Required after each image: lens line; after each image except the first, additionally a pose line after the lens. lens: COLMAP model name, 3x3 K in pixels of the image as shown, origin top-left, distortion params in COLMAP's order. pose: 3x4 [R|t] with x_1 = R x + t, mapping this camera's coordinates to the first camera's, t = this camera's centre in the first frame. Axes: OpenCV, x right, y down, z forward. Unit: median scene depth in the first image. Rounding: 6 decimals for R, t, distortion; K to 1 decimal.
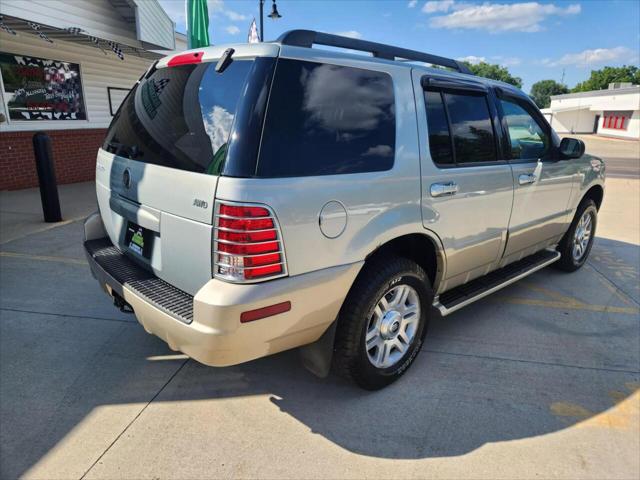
lens RADIAL K [[429.0, 0, 323.6], [0, 429.0, 230.7], [0, 0, 1]] dist [0.066940, -0.054257]
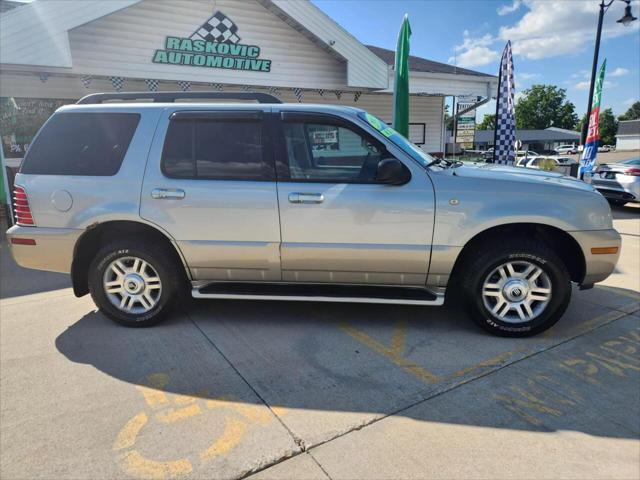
lens RADIAL K [[422.9, 0, 318.0], [0, 422.9, 236.7], [0, 0, 1]] dist [0.071269, -0.052168]
pose [[0.666583, 0.129519, -0.734092, 0.898119], [-0.163261, 0.986247, 0.025761, -0.042705], [0.727333, 0.102677, 0.678561, 0.259789]]
